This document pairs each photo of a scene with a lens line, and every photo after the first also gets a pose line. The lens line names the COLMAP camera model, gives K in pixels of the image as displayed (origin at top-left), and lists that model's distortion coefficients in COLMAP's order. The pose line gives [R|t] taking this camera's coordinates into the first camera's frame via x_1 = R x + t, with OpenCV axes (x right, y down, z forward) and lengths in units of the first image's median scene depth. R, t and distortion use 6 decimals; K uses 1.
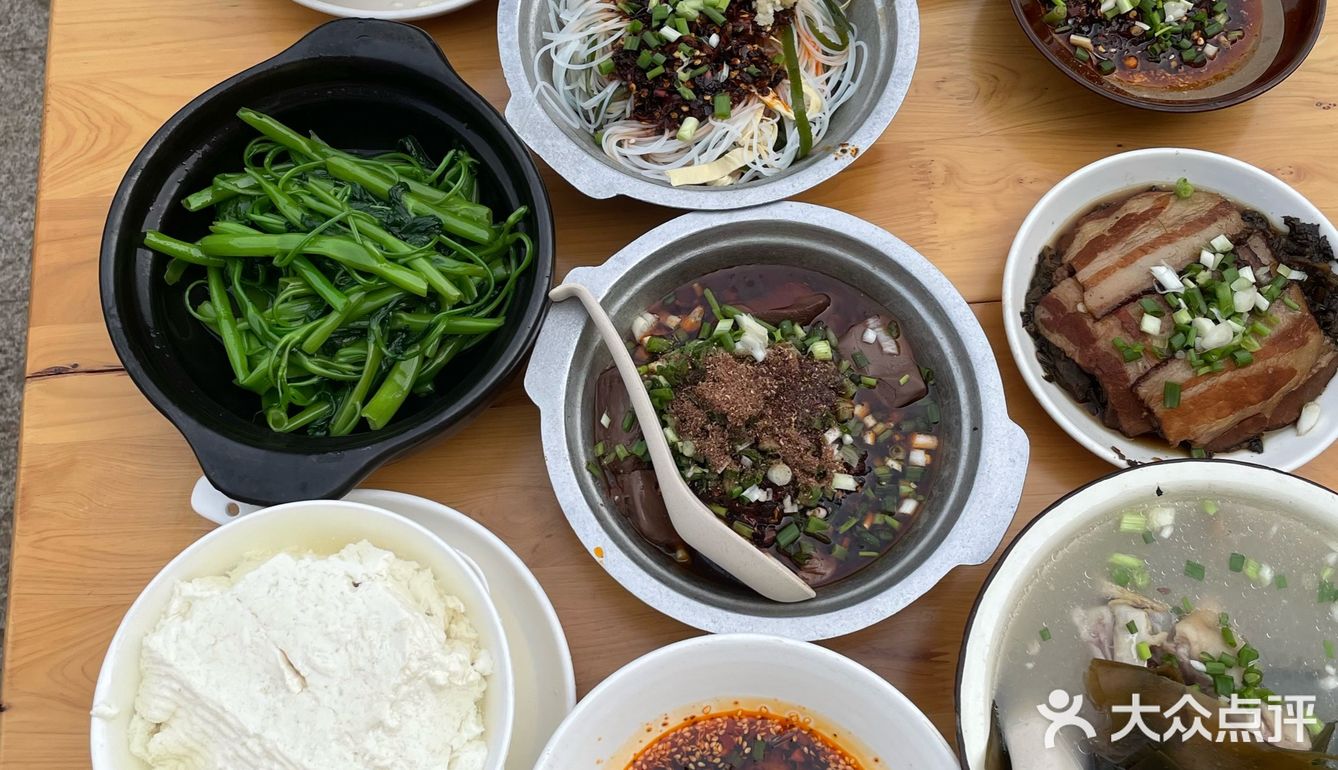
lens RADIAL K [[1265.3, 0, 669.0], [0, 1265.3, 385.0], [0, 0, 1]] dist [0.013999, 0.003772]
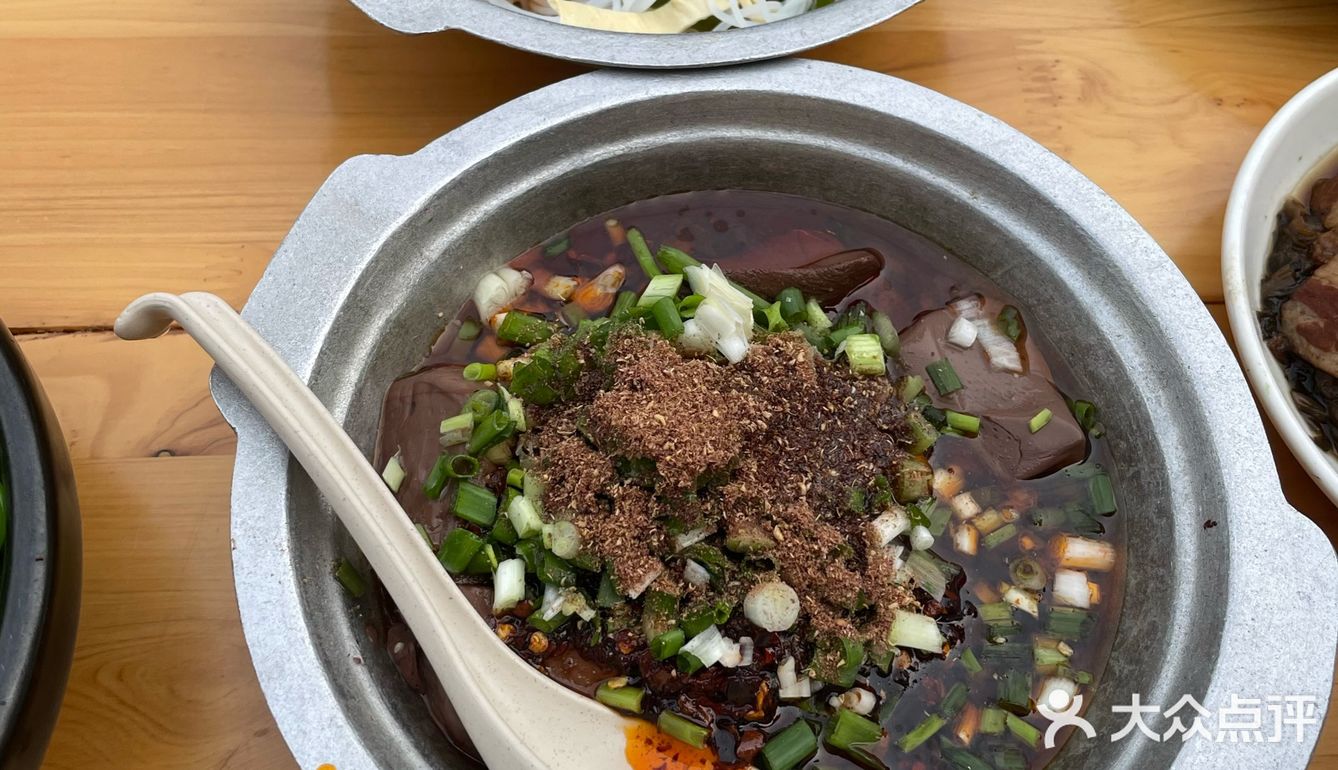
lens RADIAL K [[1265.3, 0, 669.0], [0, 1265.3, 385.0], [0, 0, 1]] dist [0.013999, 0.003772]
pose [[0.998544, 0.049346, 0.021808, 0.037271], [-0.045417, 0.987043, -0.153893, 0.061332], [-0.029119, 0.152678, 0.987847, 0.534814]]
